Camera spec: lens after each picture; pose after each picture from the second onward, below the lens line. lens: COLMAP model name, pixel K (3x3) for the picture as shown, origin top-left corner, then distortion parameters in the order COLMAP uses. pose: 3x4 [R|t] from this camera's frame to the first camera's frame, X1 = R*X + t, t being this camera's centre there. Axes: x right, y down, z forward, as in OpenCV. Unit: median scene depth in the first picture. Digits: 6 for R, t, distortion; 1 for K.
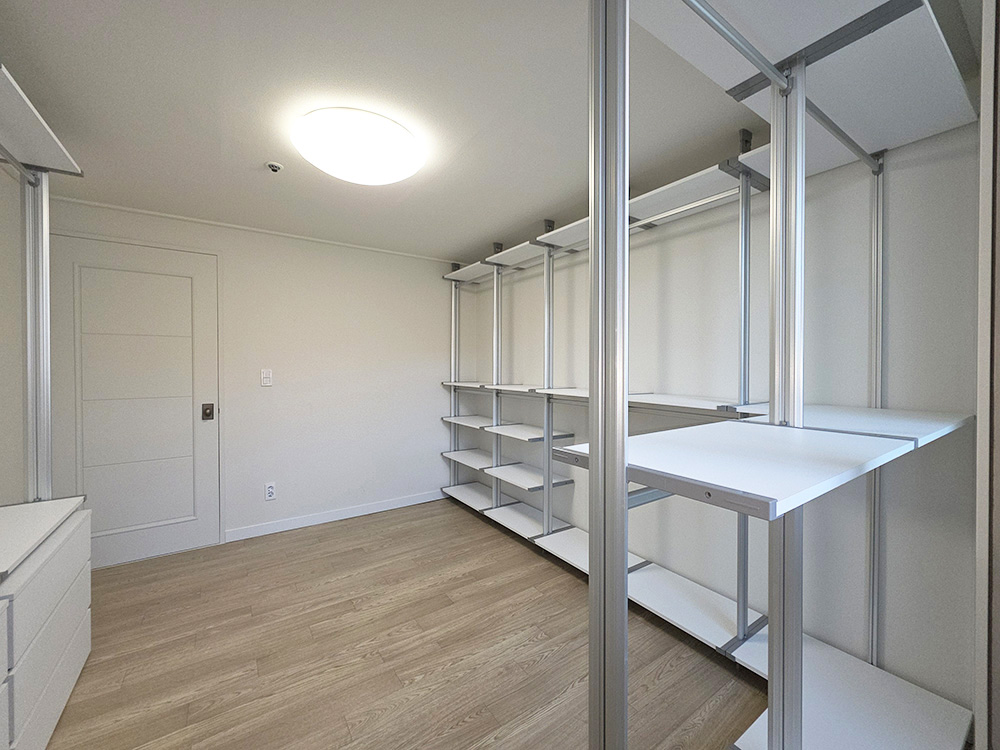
lens RADIAL K [[398.4, 0, 500.5], [0, 398.4, 367.2], [0, 0, 1]] dist [0.003498, -0.000733]
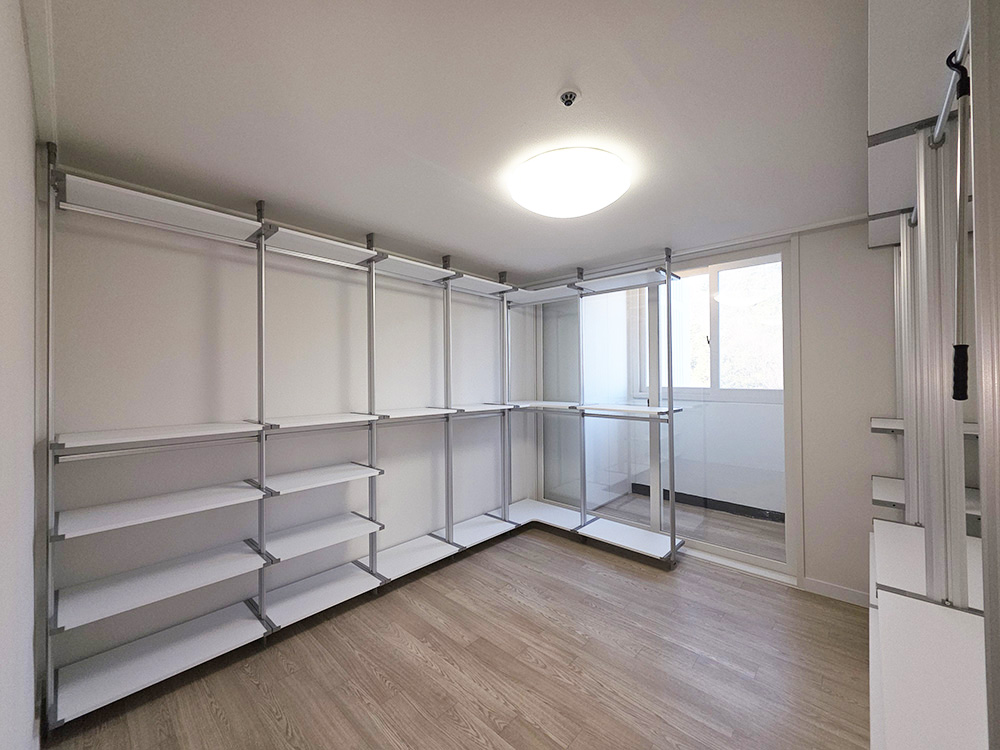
lens RADIAL K [[398.4, 0, 500.6], [0, 398.4, 372.2], [0, 0, 1]] dist [0.003498, -0.000733]
pose [[-0.219355, 0.010214, 0.975592, -1.098938], [0.008089, 0.999930, -0.008650, -0.042331], [-0.975612, 0.005994, -0.219422, 1.185363]]
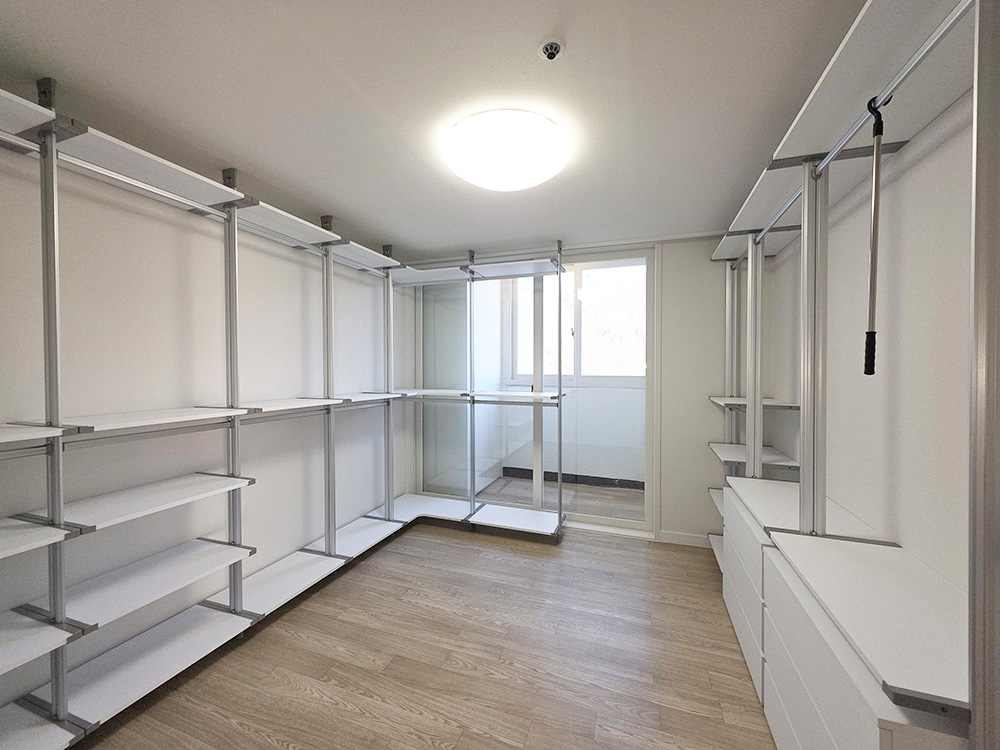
lens RADIAL K [[398.4, 0, 500.5], [0, 398.4, 372.0], [0, 0, 1]] dist [0.003498, -0.000733]
pose [[-0.582528, -0.013296, 0.812702, -0.948396], [0.000637, 0.999858, 0.016814, -0.026756], [-0.812810, 0.010312, -0.582437, 1.333918]]
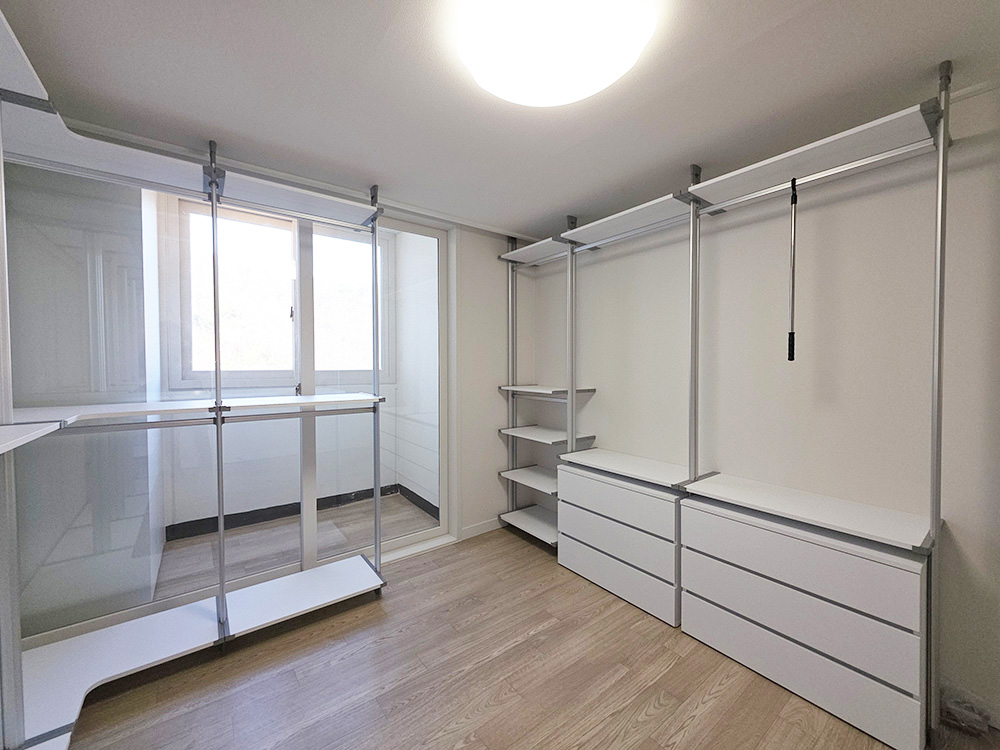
lens RADIAL K [[398.4, 0, 501.1], [0, 398.4, 370.9], [0, 0, 1]] dist [0.003498, -0.000733]
pose [[-0.999010, 0.000620, -0.044474, -0.199532], [-0.000559, 0.999649, 0.026494, -0.014463], [0.044475, 0.026493, -0.998659, 1.404041]]
